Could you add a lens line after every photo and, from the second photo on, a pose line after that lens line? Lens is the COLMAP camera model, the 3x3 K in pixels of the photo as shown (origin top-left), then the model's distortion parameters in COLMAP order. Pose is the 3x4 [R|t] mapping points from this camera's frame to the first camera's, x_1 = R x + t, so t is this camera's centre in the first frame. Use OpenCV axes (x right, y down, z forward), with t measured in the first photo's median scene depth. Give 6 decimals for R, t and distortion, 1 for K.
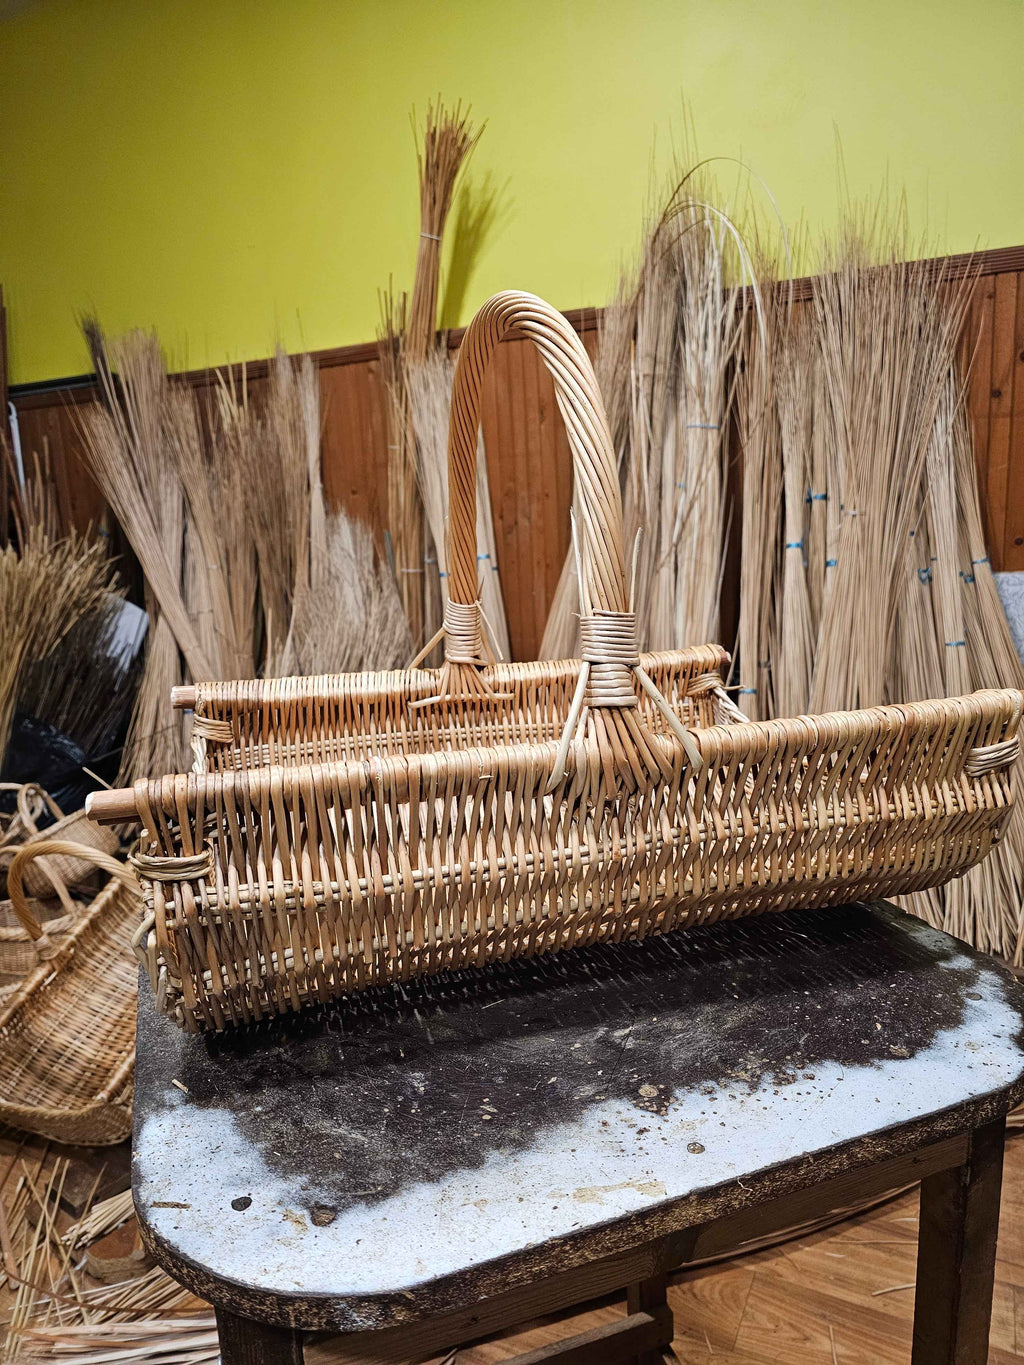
lens RADIAL K [[930.2, 0, 489.7], [0, 930.2, 662.3], [0, 0, 1]] dist [0.069429, -0.067395]
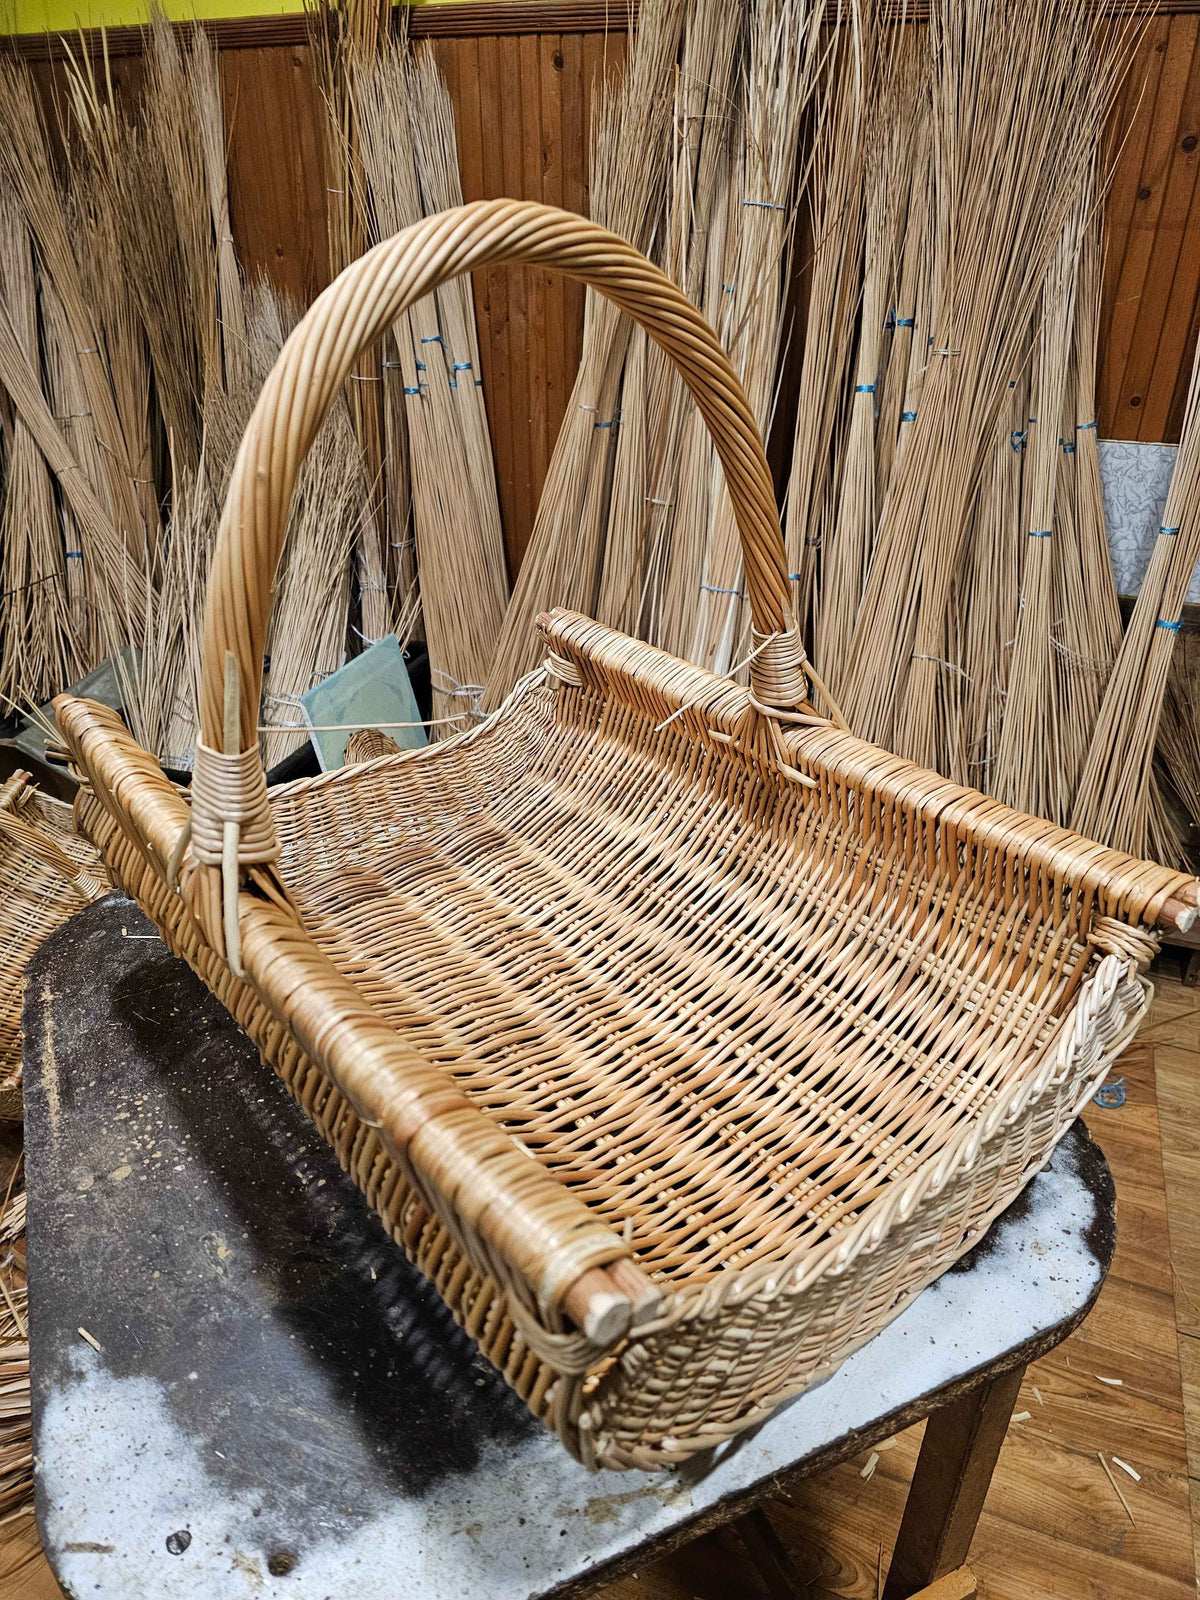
lens RADIAL K [[1099.1, 0, 600.0], [0, 1099.1, 800.0], [0, 0, 1]] dist [0.056282, -0.051631]
pose [[0.992802, 0.002302, 0.119746, -0.003660], [-0.038670, 0.952428, 0.302302, -0.067558], [-0.113354, -0.304757, 0.945661, 0.048388]]
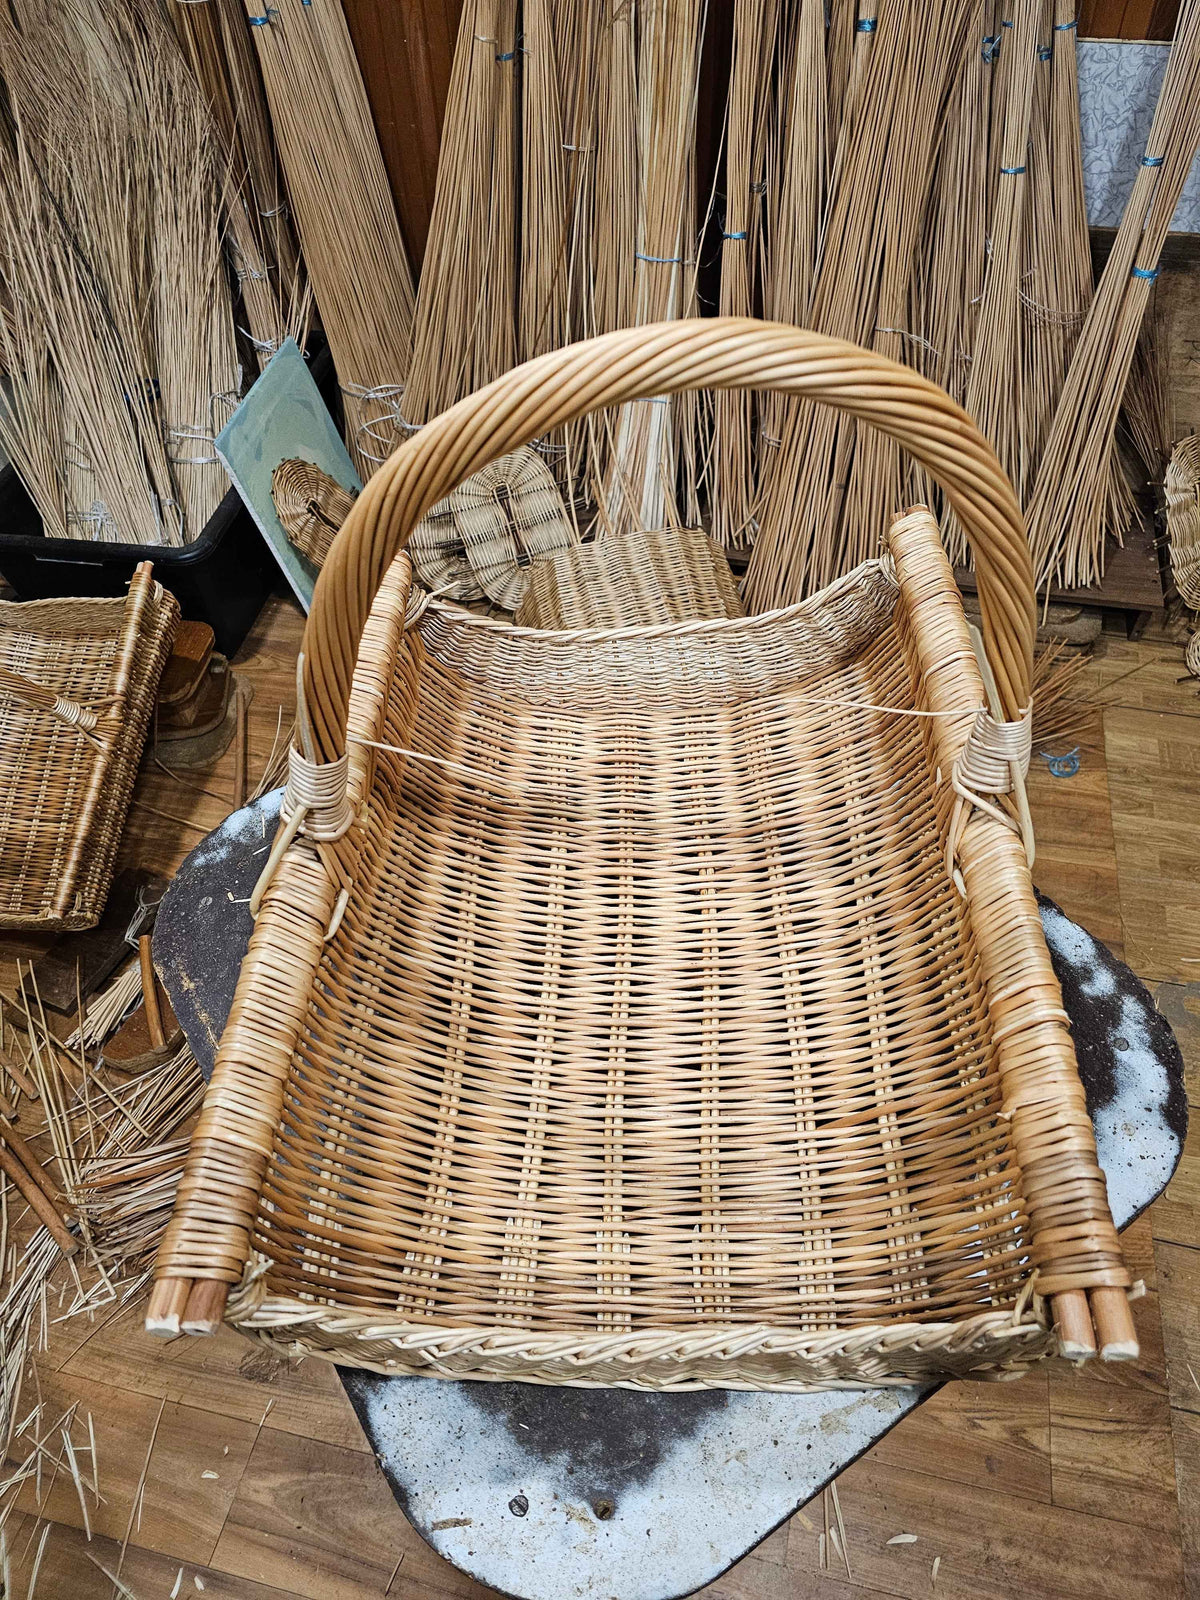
lens RADIAL K [[1099.1, 0, 600.0], [0, 1099.1, 800.0], [0, 0, 1]] dist [0.056282, -0.051631]
pose [[0.970278, -0.170635, 0.171595, -0.050242], [0.029868, 0.788110, 0.614810, -0.158331], [-0.240143, -0.591411, 0.769782, 0.097020]]
